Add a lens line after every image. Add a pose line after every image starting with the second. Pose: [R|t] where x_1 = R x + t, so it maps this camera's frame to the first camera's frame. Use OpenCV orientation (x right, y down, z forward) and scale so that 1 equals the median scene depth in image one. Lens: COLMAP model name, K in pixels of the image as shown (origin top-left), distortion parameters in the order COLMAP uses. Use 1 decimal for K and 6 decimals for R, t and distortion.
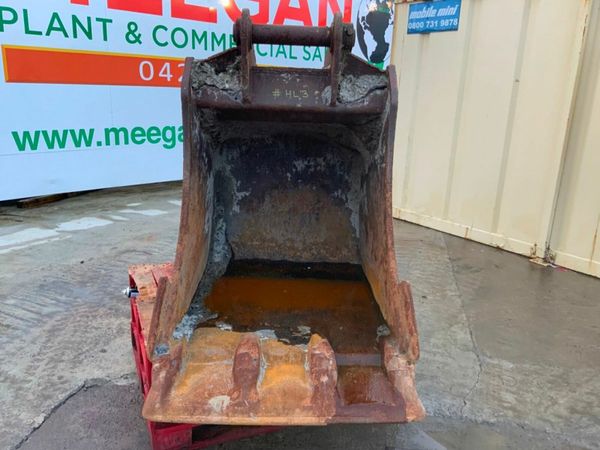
lens RADIAL K [[495.0, 0, 301.0], [0, 495.0, 226.3], [0, 0, 1]] dist [0.097856, -0.179781]
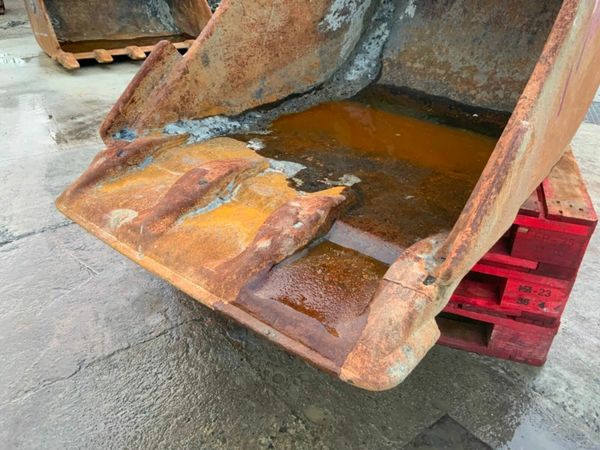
lens RADIAL K [[495.0, 0, 300.5], [0, 495.0, 227.2], [0, 0, 1]] dist [0.097856, -0.179781]
pose [[0.764975, 0.320835, -0.558460, 0.231832], [-0.183623, 0.939750, 0.288361, 0.072895], [0.617330, -0.118042, 0.777798, 0.359662]]
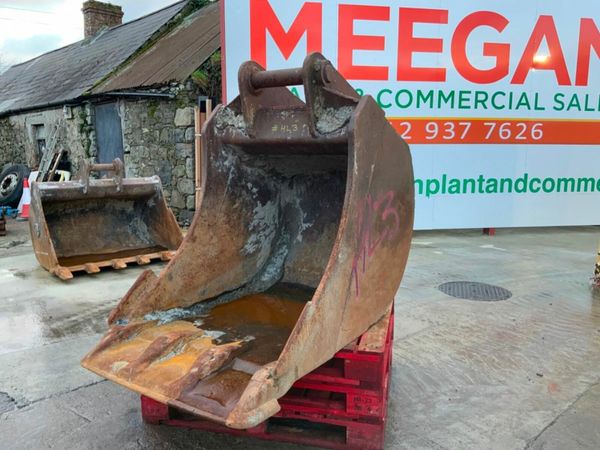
lens RADIAL K [[495.0, 0, 301.6], [0, 495.0, 227.7], [0, 0, 1]] dist [0.097856, -0.179781]
pose [[0.809928, 0.060850, -0.583364, 0.524842], [-0.133099, 0.987724, -0.081763, 0.031870], [0.571228, 0.143867, 0.808085, 0.116637]]
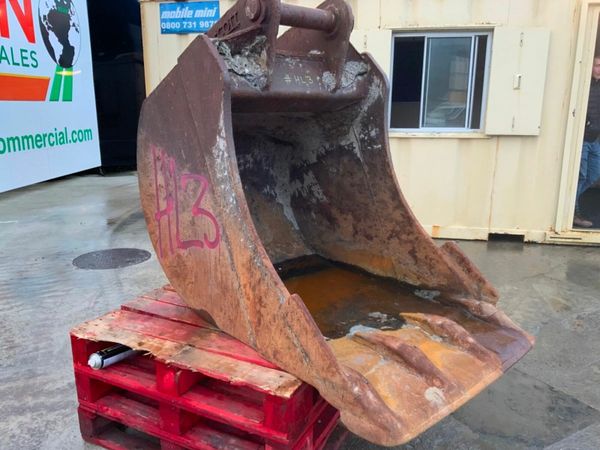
lens RADIAL K [[495.0, 0, 300.1], [0, 495.0, 228.0], [0, 0, 1]] dist [0.097856, -0.179781]
pose [[0.757582, -0.191358, 0.624060, -0.510264], [0.202049, 0.977854, 0.054564, -0.034380], [-0.620681, 0.084754, 0.779469, 0.227129]]
